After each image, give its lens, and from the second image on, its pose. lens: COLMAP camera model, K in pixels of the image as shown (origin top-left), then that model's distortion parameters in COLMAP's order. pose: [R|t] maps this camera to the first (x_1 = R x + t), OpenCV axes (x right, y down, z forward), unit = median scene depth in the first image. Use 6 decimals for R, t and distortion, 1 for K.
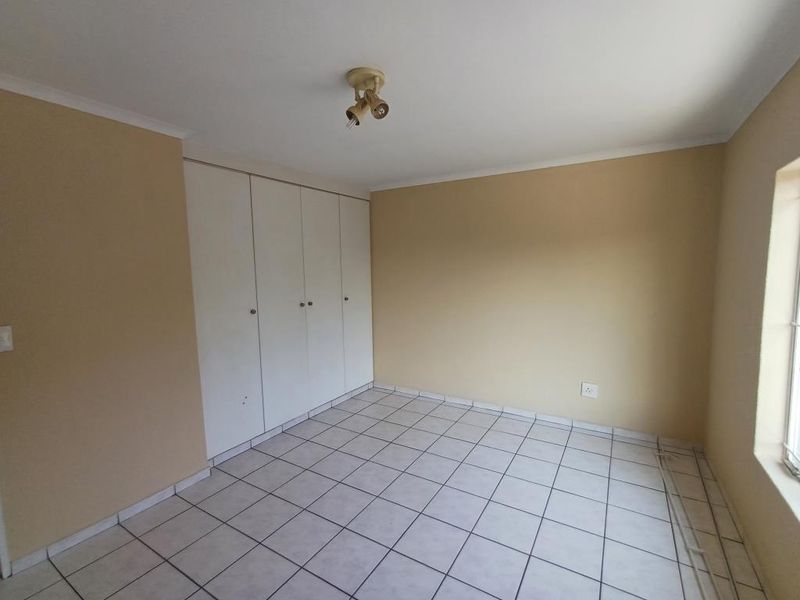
lens RADIAL K [[364.1, 0, 411.1], [0, 364.1, 297.5], [0, 0, 1]] dist [0.001060, 0.000055]
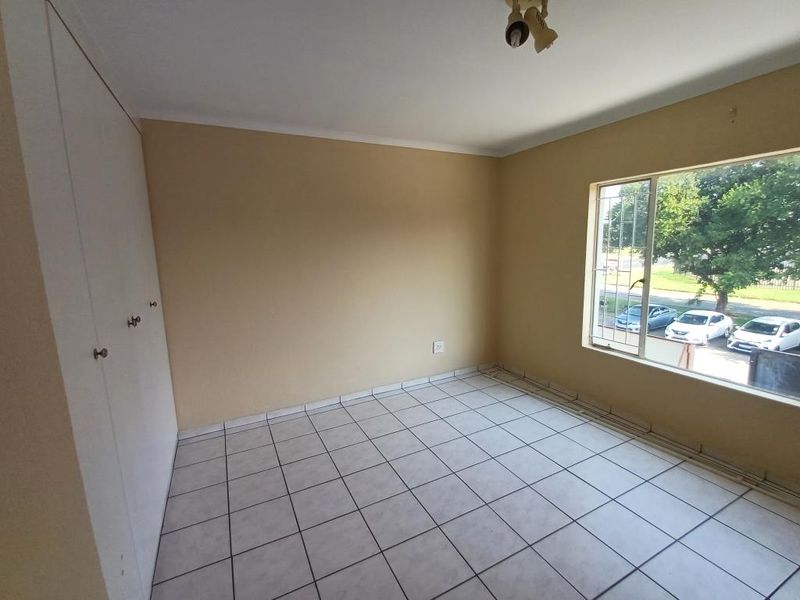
lens RADIAL K [[364.1, 0, 411.1], [0, 364.1, 297.5], [0, 0, 1]] dist [0.001060, 0.000055]
pose [[0.519247, -0.131239, 0.844488, -0.552442], [0.094911, 0.990882, 0.095633, -0.028846], [-0.849338, 0.030494, 0.526968, 0.455249]]
